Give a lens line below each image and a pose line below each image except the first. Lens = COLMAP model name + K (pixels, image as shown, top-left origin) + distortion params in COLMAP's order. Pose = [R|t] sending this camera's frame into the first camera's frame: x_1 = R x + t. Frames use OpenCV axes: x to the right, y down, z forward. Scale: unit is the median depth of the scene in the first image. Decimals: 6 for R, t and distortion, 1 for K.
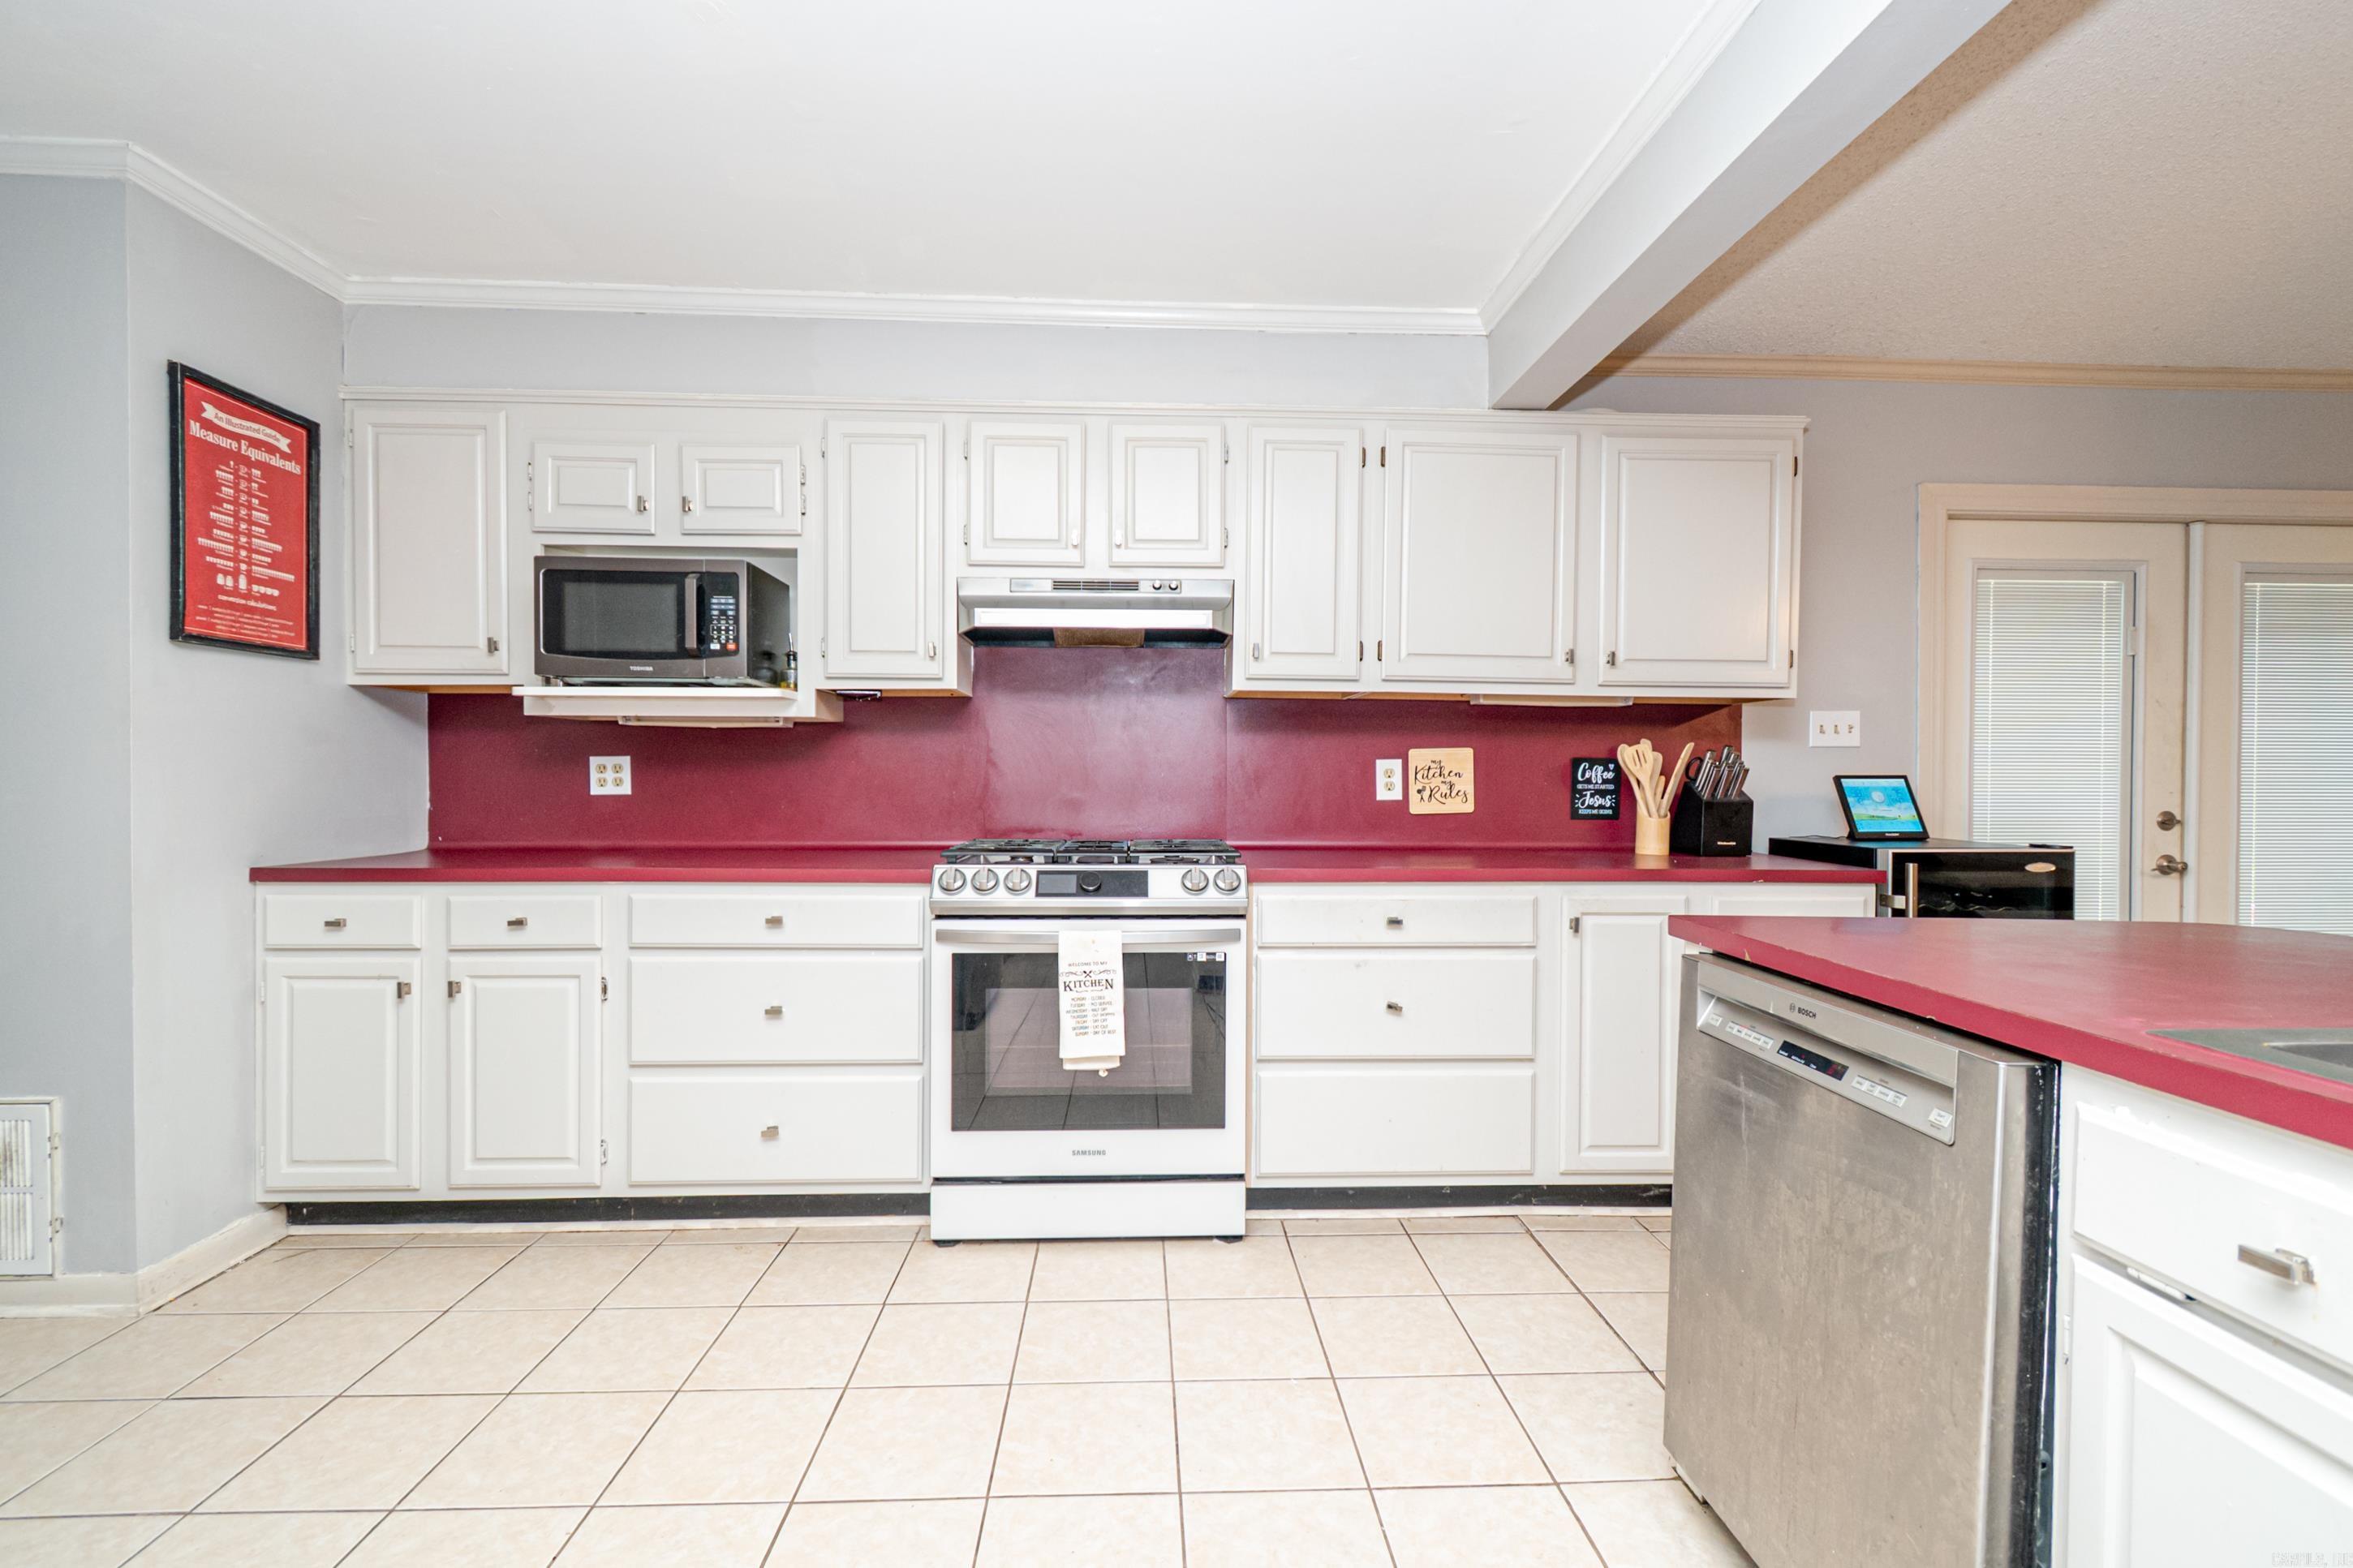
lens RADIAL K [[1021.7, 0, 1179.8], [0, 1021.7, 785.4], [0, 0, 1]] dist [-0.000942, -0.002172]
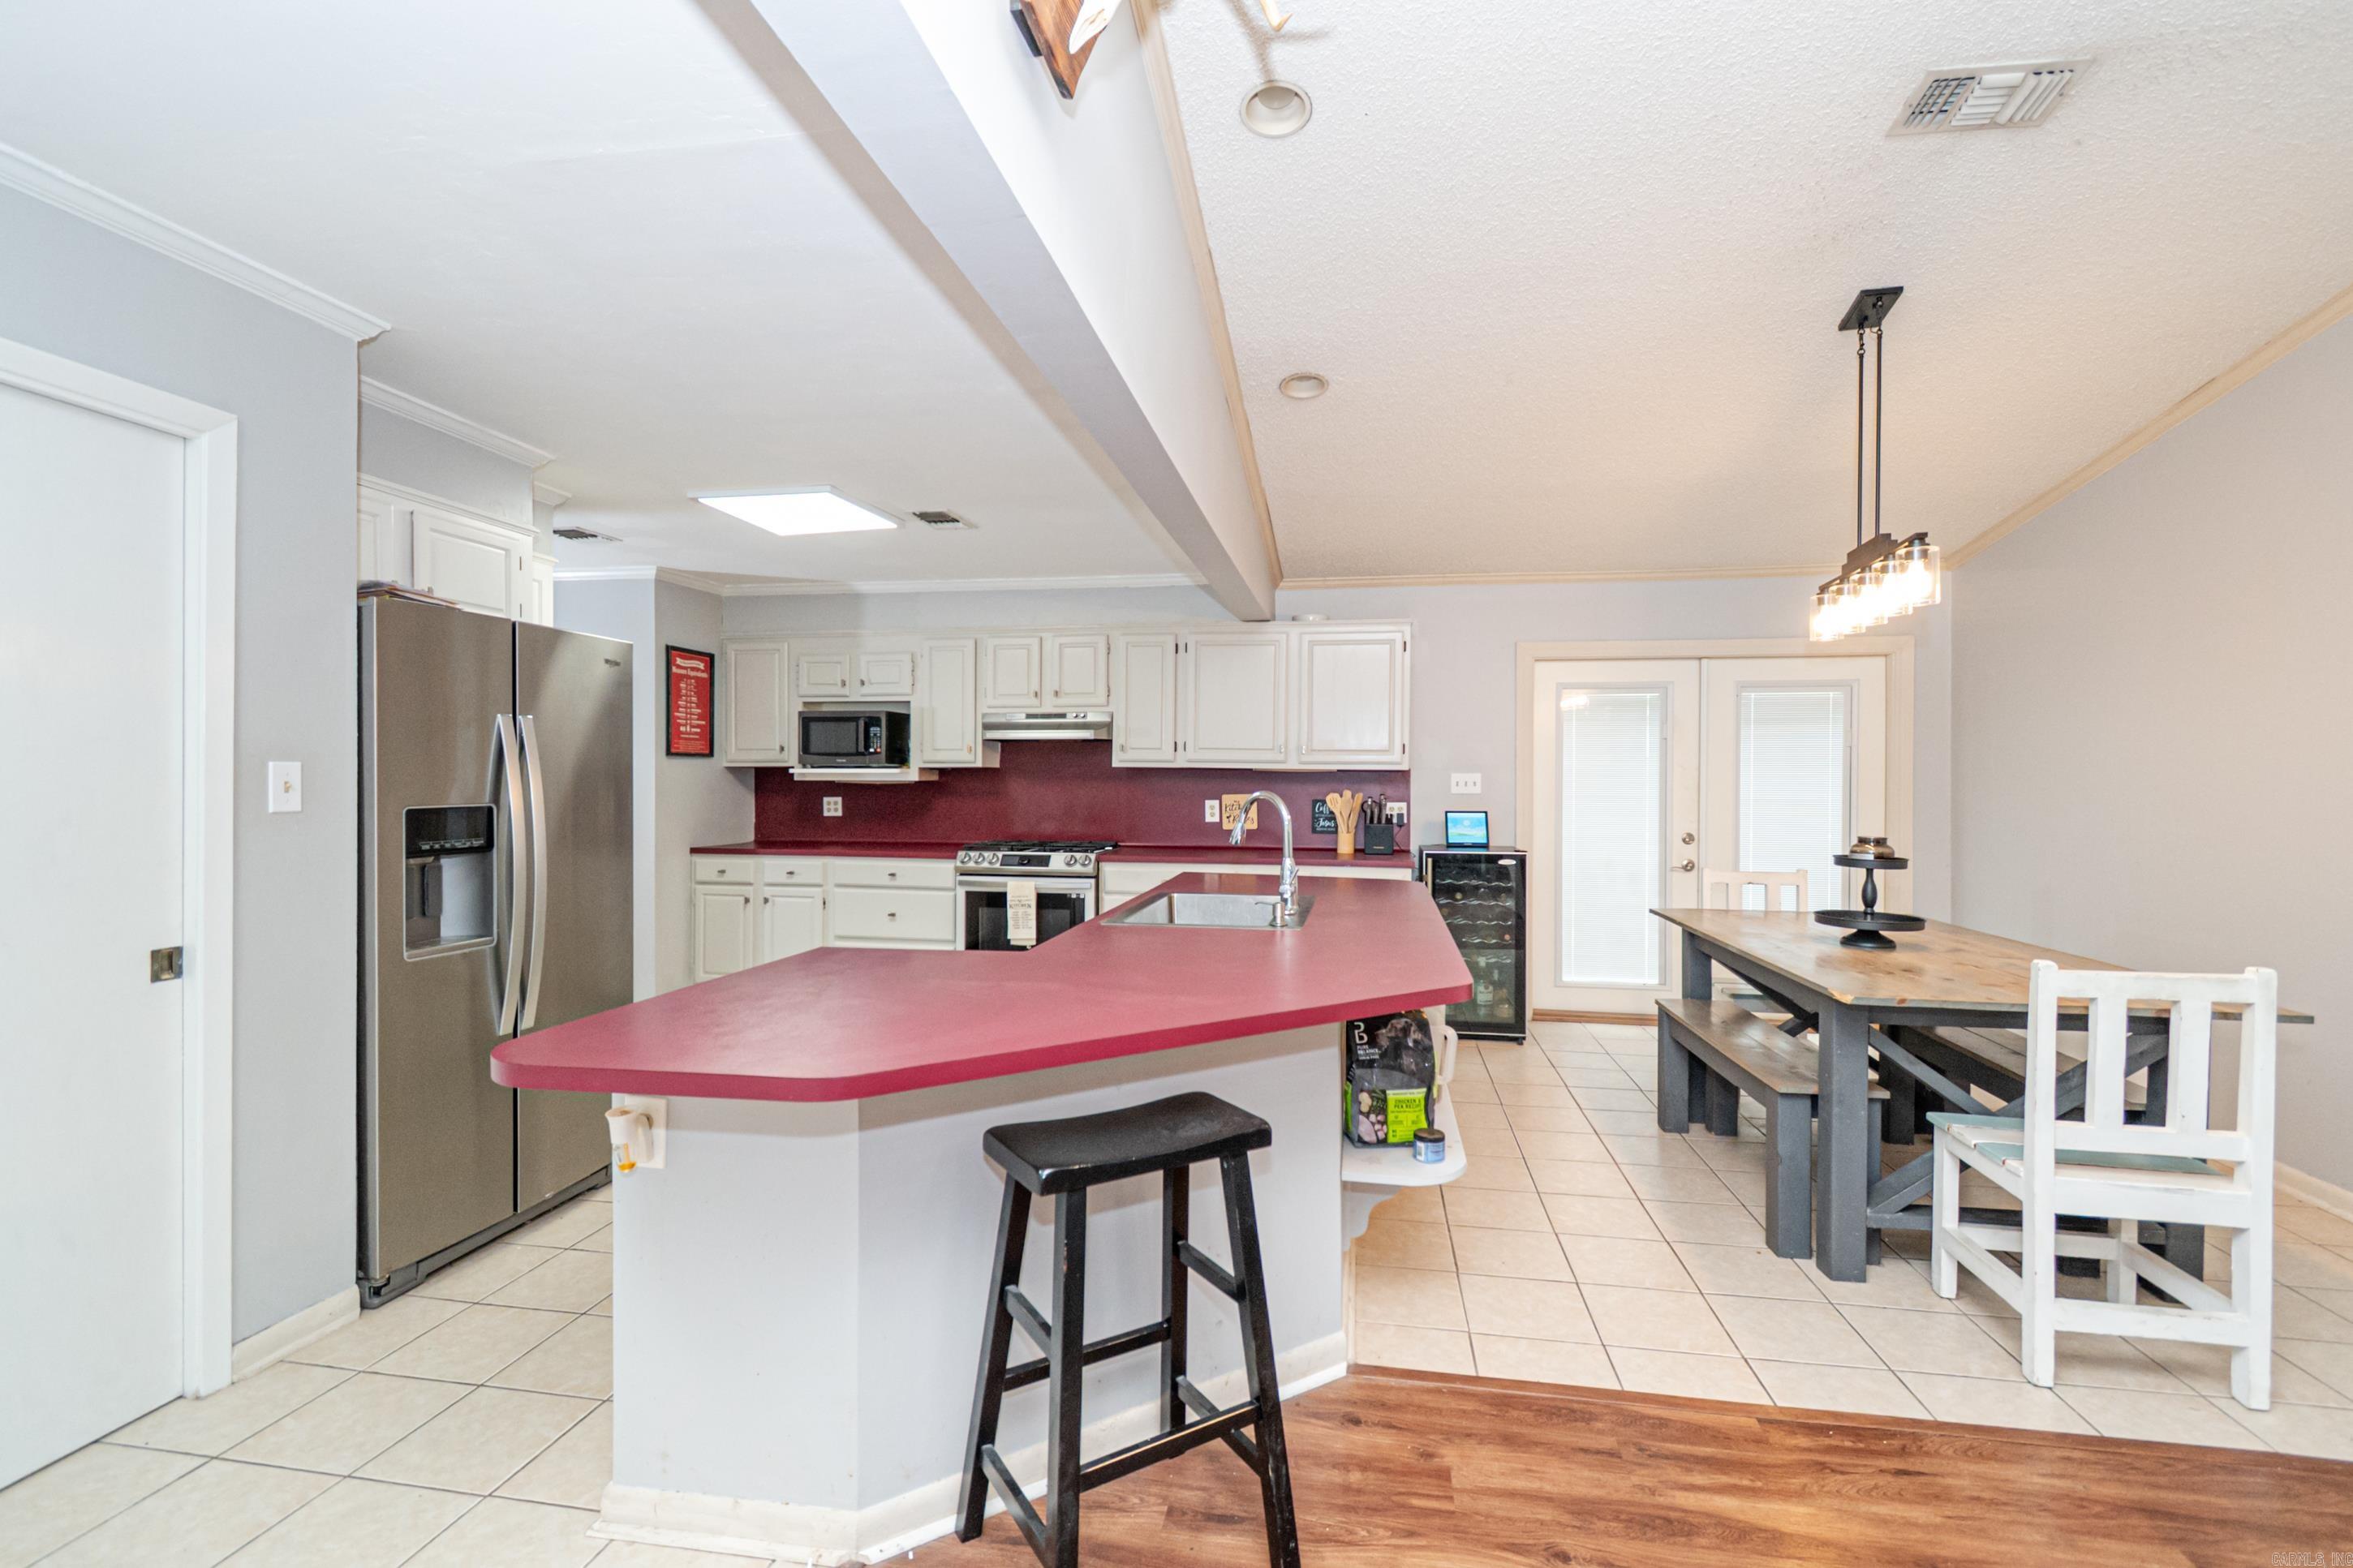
lens RADIAL K [[1021.7, 0, 1179.4], [0, 1021.7, 784.0], [0, 0, 1]] dist [-0.000942, -0.002172]
pose [[0.975847, 0.001453, -0.218450, 0.667358], [-0.002707, 0.999982, -0.005441, -0.053445], [0.218438, 0.005901, 0.975833, -0.994872]]
